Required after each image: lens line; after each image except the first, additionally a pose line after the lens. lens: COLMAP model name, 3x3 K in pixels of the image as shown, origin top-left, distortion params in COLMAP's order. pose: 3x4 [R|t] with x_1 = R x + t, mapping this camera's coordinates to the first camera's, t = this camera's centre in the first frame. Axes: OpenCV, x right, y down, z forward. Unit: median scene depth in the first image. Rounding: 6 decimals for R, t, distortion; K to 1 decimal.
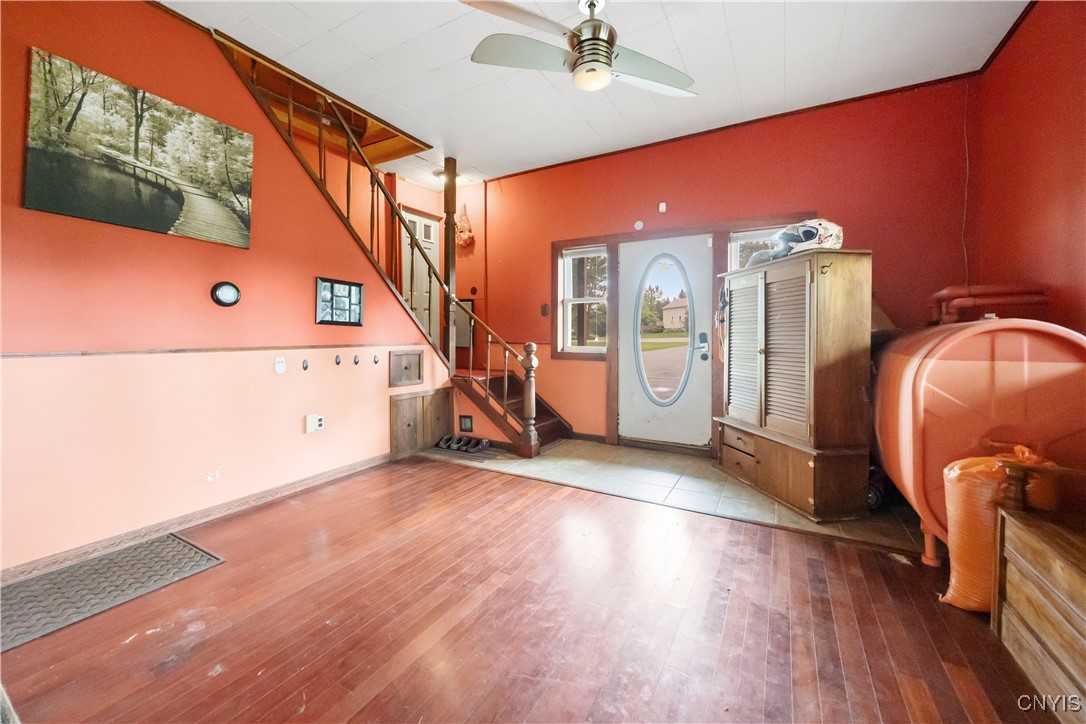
lens RADIAL K [[416.0, 0, 547.1], [0, 416.0, 332.4], [0, 0, 1]] dist [0.000308, 0.000070]
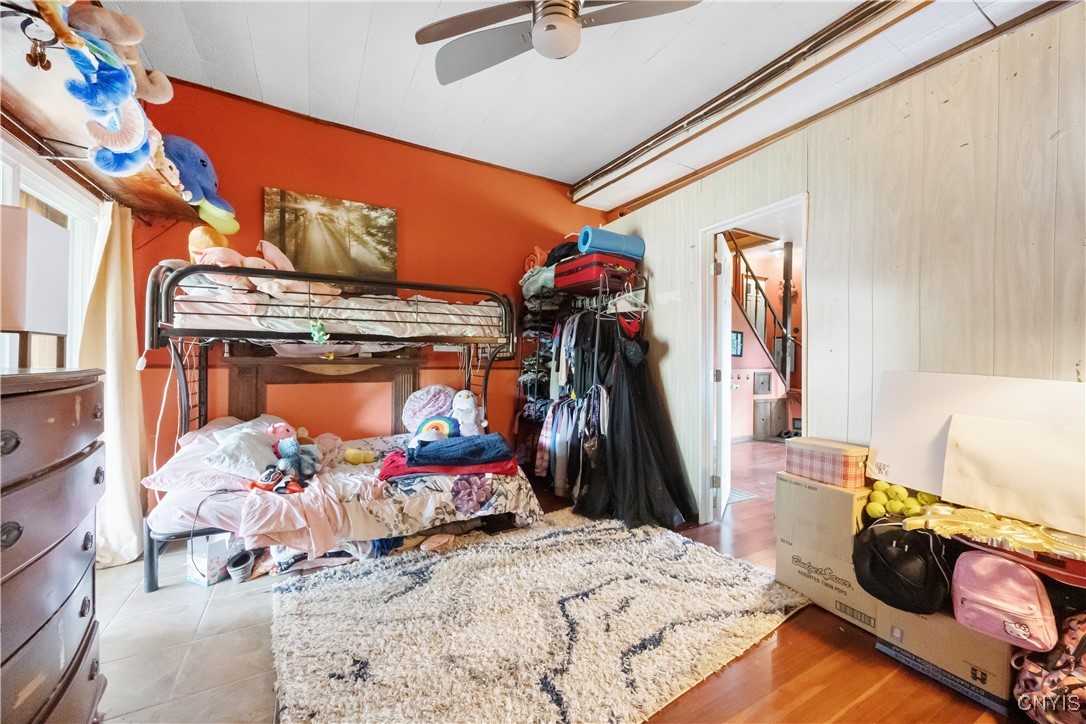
lens RADIAL K [[416.0, 0, 540.8], [0, 416.0, 360.2], [0, 0, 1]] dist [0.000308, 0.000070]
pose [[0.847536, 0.010927, -0.530625, -0.201866], [-0.009857, 0.999940, 0.004848, -0.001438], [0.530646, 0.001122, 0.847593, -0.740037]]
